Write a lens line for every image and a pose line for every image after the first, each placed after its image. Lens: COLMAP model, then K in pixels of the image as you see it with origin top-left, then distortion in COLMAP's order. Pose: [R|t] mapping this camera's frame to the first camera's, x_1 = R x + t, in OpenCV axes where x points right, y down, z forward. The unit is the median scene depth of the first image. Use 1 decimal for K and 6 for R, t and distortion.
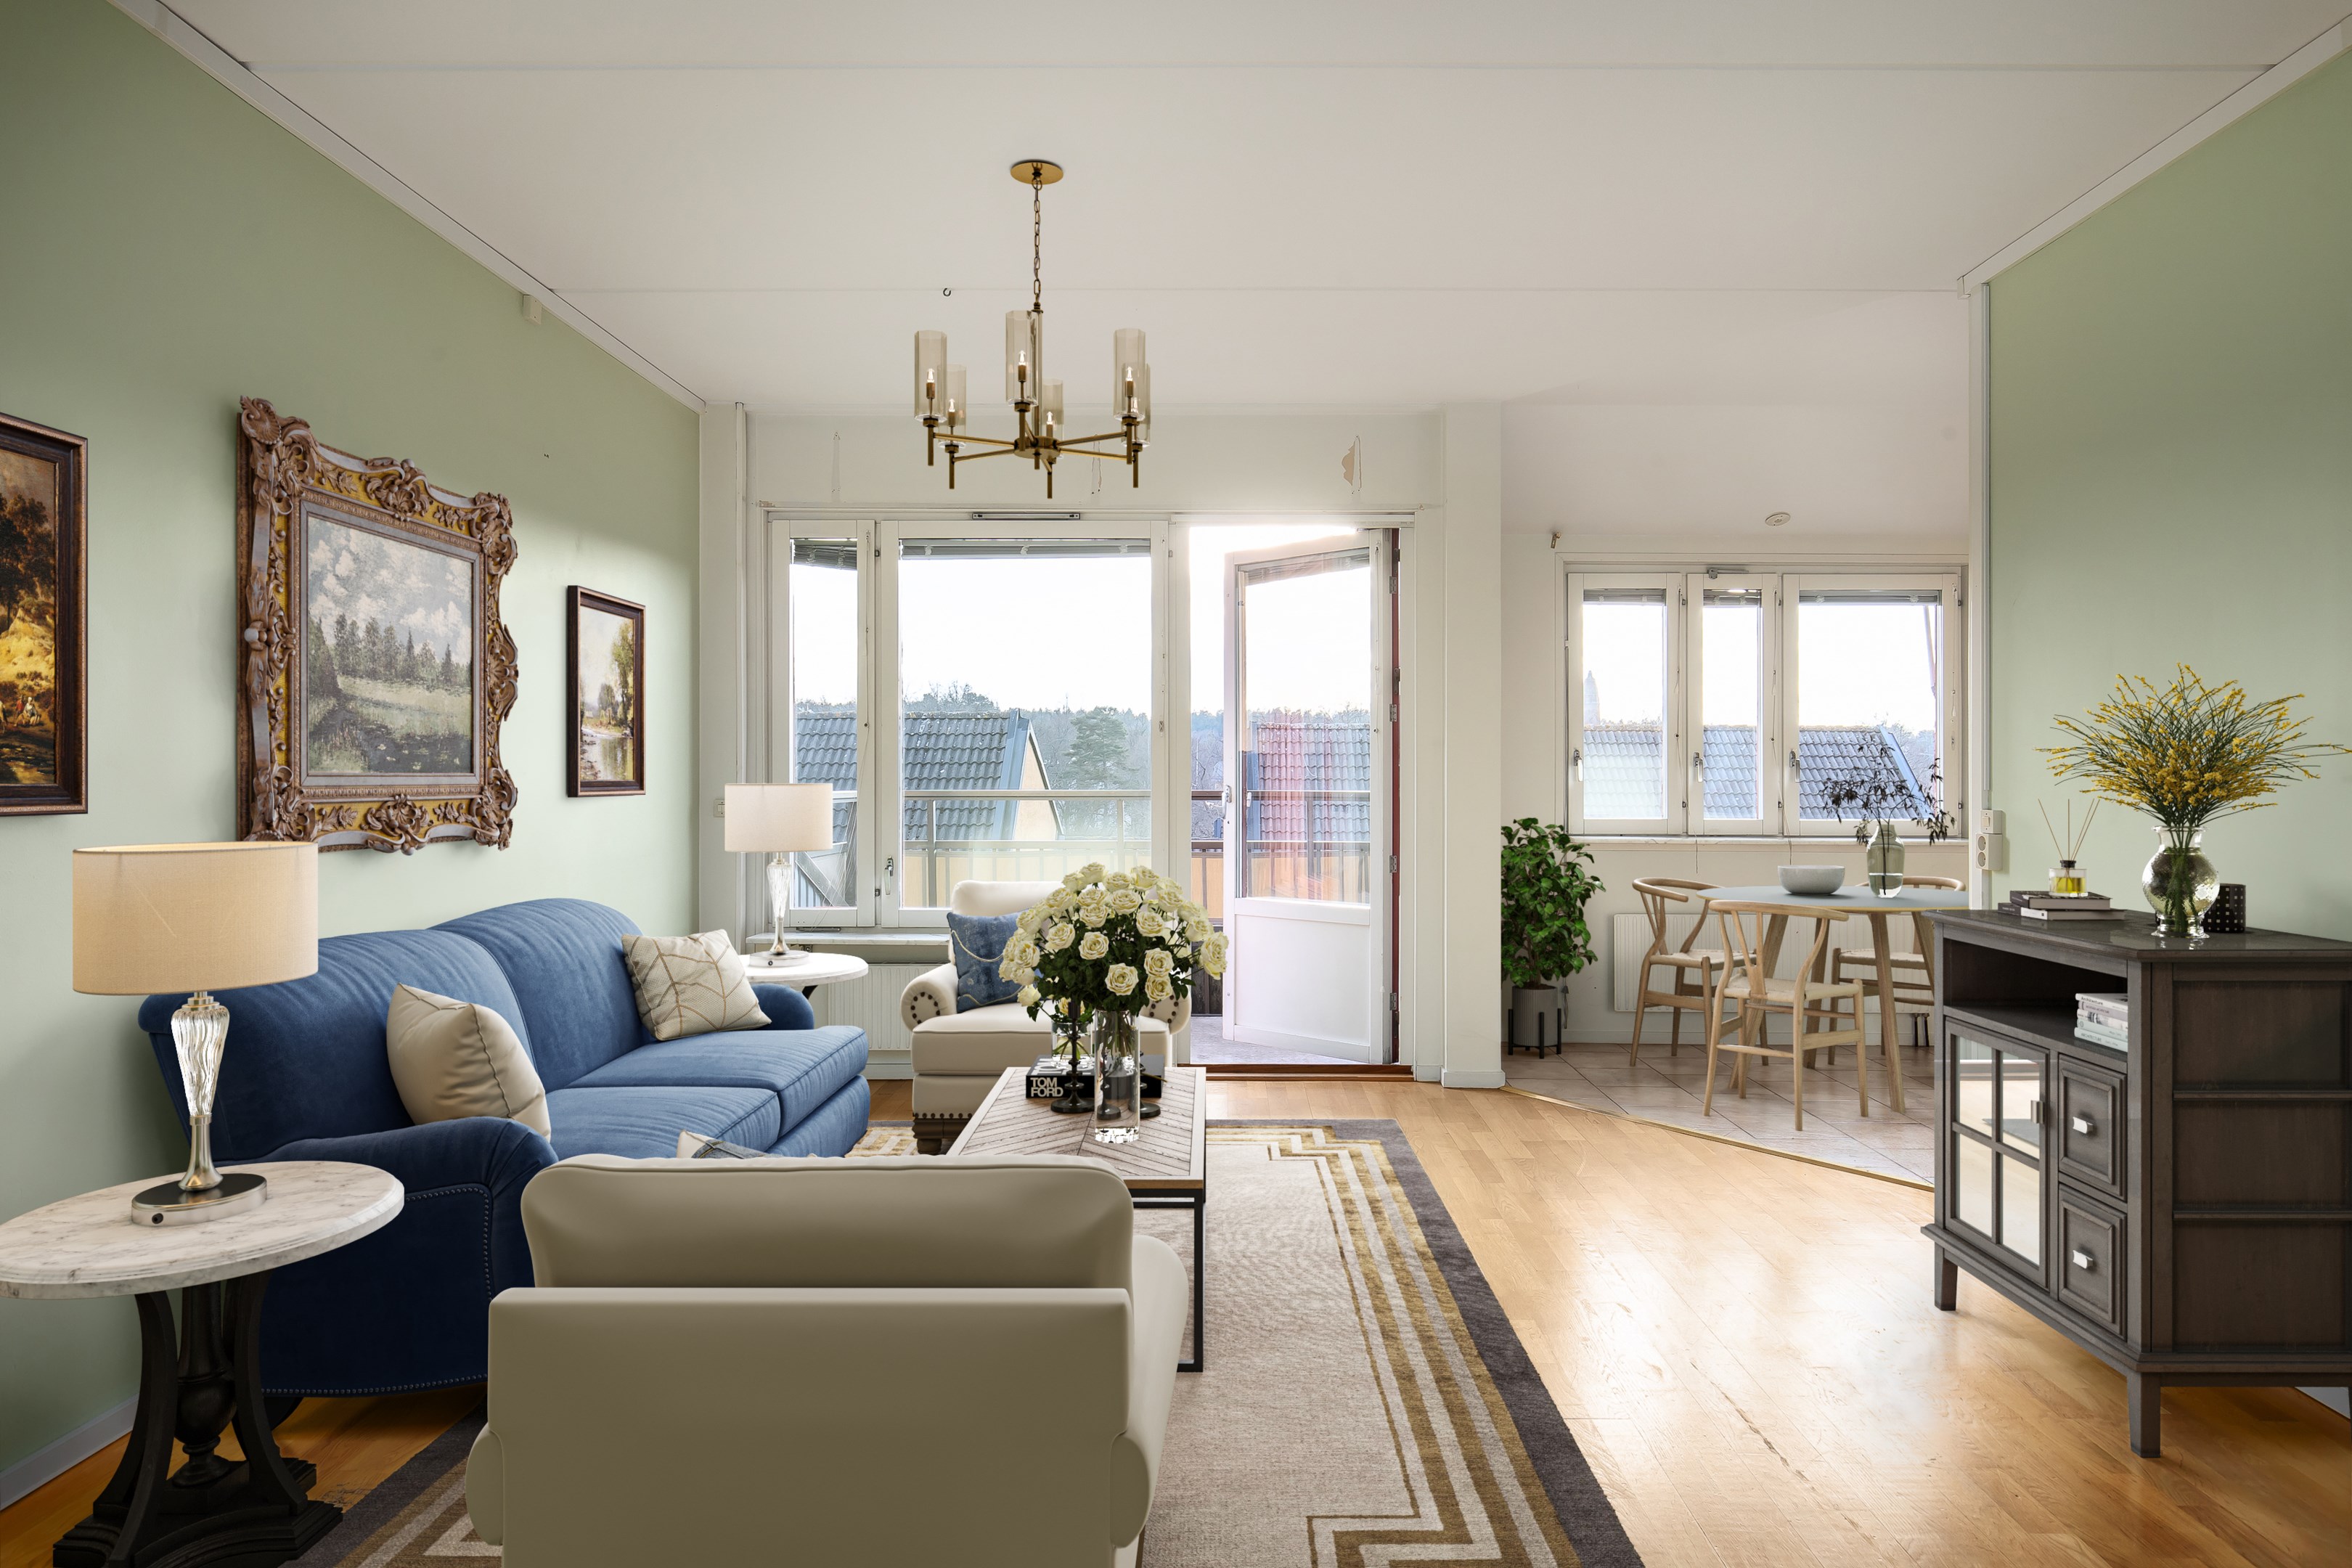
lens RADIAL K [[1421.7, 0, 1176.0], [0, 1421.7, 784.0], [0, 0, 1]] dist [-0.000738, -0.000106]
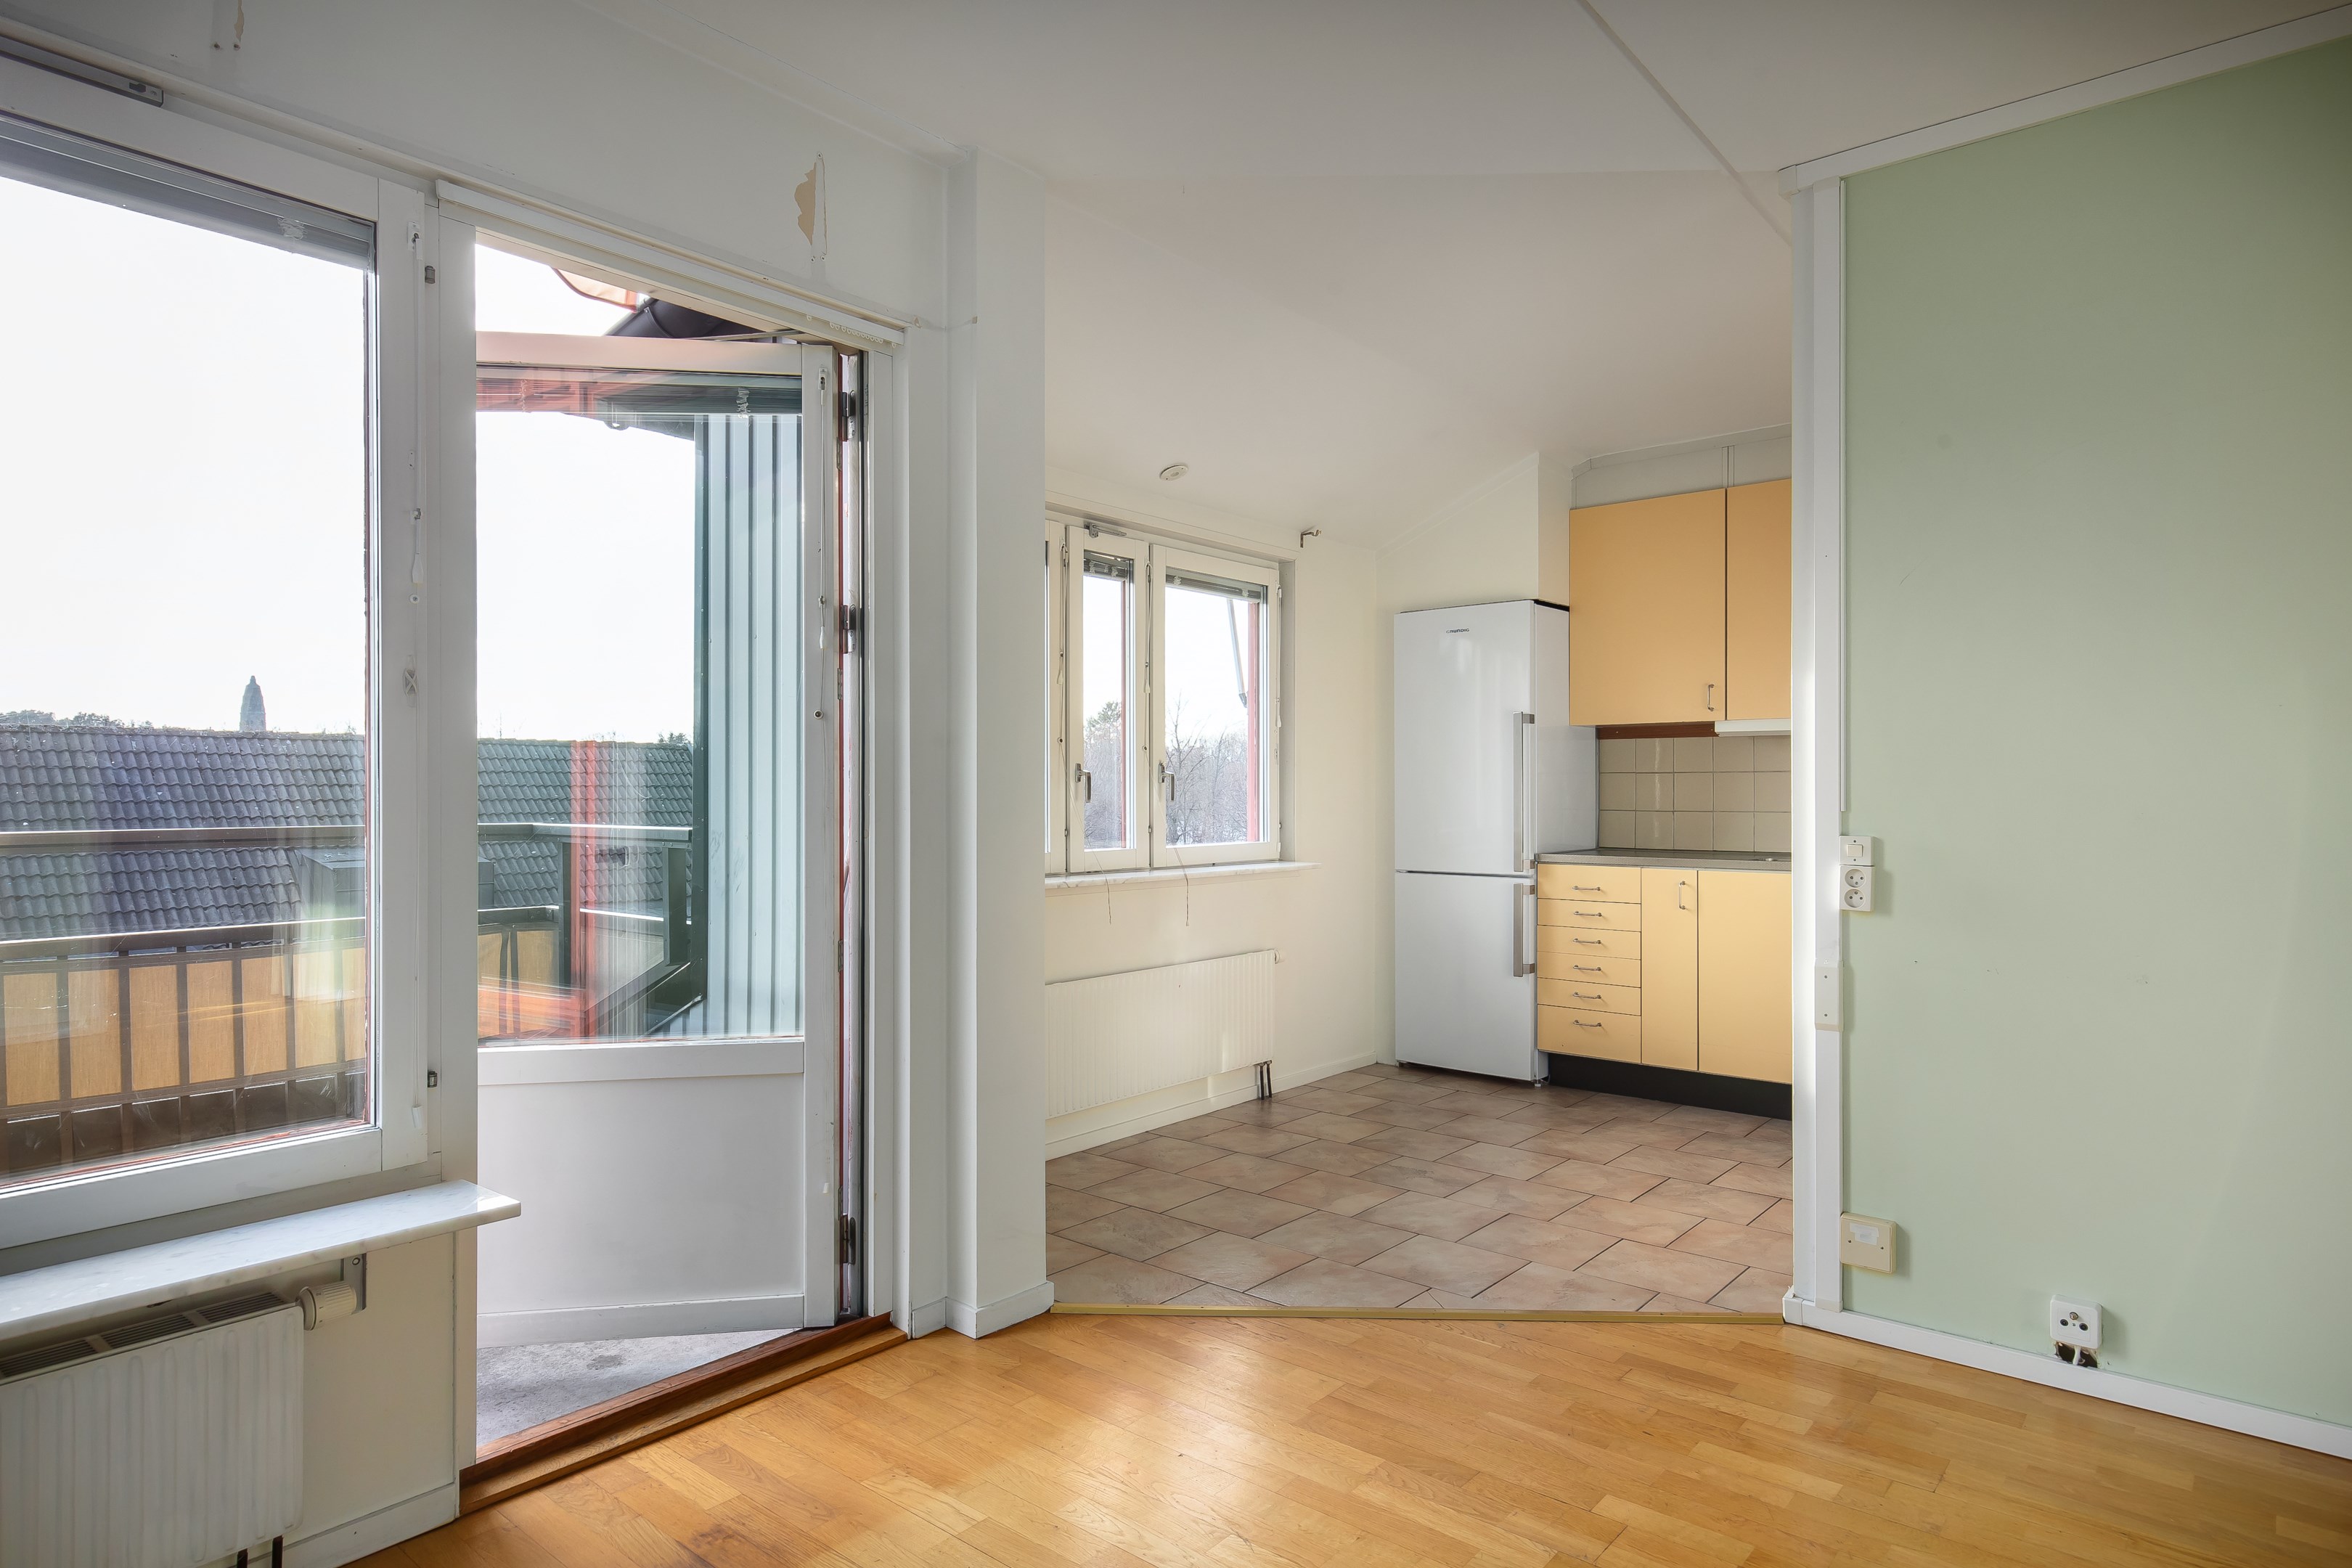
lens RADIAL K [[1336.2, 0, 1176.0], [0, 1336.2, 784.0], [0, 0, 1]] dist [0.002402, 0.001053]
pose [[0.623430, 0.001672, 0.781877, -0.173788], [0.007357, 0.999941, -0.008004, -0.005062], [-0.781844, 0.010742, 0.623381, 0.568607]]
